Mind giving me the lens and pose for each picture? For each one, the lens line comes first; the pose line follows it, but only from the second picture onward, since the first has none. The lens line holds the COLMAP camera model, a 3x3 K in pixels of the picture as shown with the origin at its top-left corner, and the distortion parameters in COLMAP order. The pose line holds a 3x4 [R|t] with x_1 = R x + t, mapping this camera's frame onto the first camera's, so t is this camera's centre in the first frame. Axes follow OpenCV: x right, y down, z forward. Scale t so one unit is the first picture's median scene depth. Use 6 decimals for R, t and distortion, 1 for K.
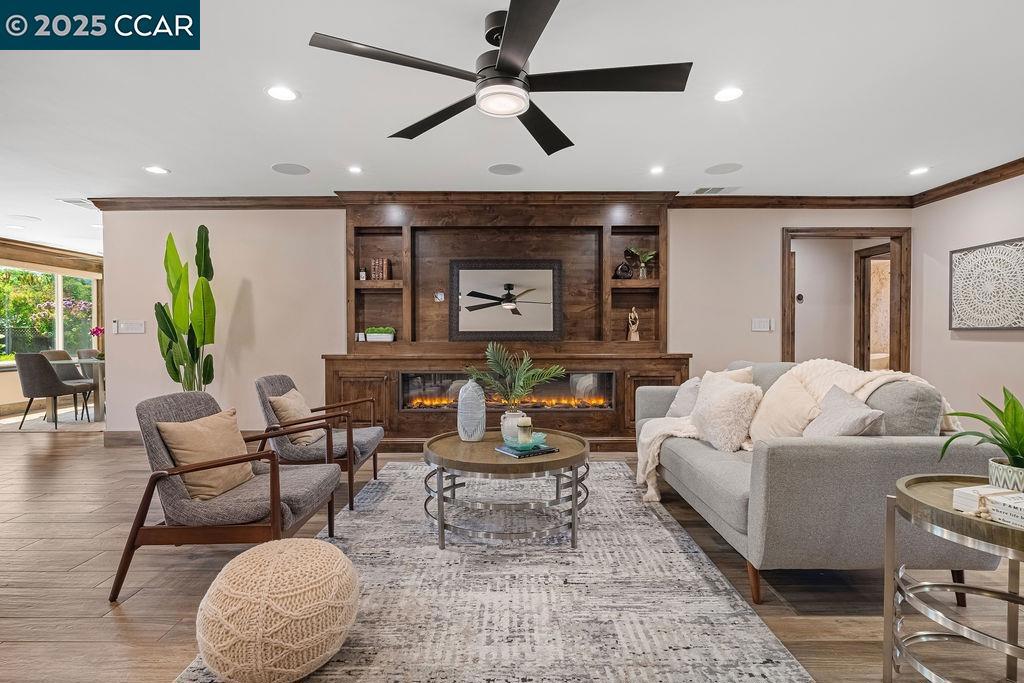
lens RADIAL K [[474.9, 0, 527.3], [0, 474.9, 335.3], [0, 0, 1]] dist [-0.000944, -0.000068]
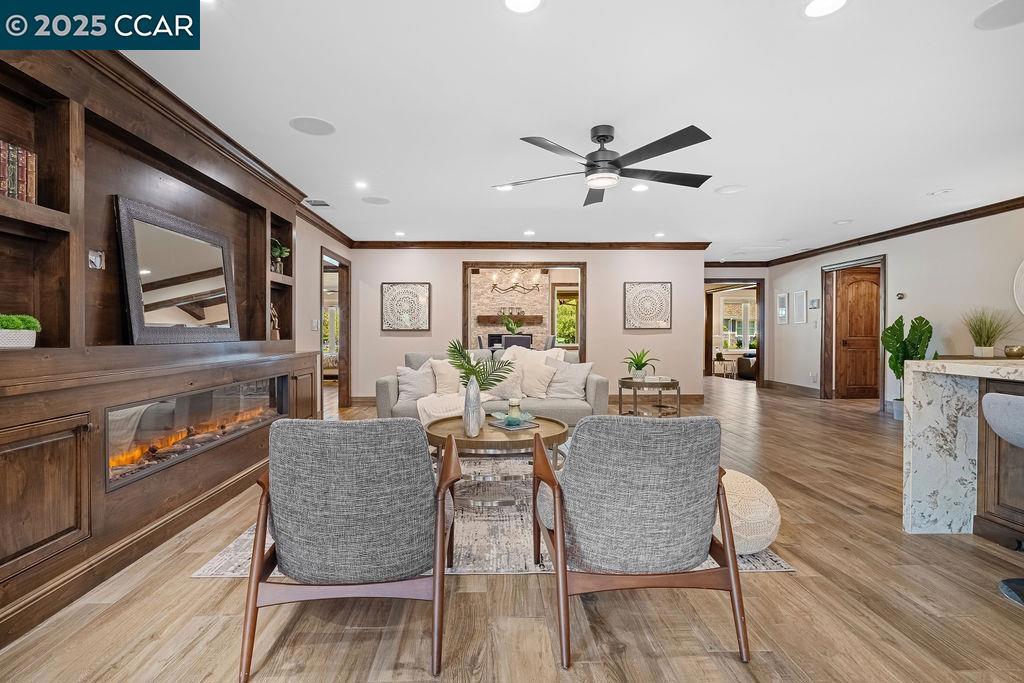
lens RADIAL K [[474.9, 0, 527.3], [0, 474.9, 335.3], [0, 0, 1]] dist [-0.000944, -0.000068]
pose [[-0.051711, -0.002363, 0.998659, -0.739216], [0.012007, 0.999923, 0.002988, 0.006222], [-0.998590, 0.012146, -0.051679, 0.569800]]
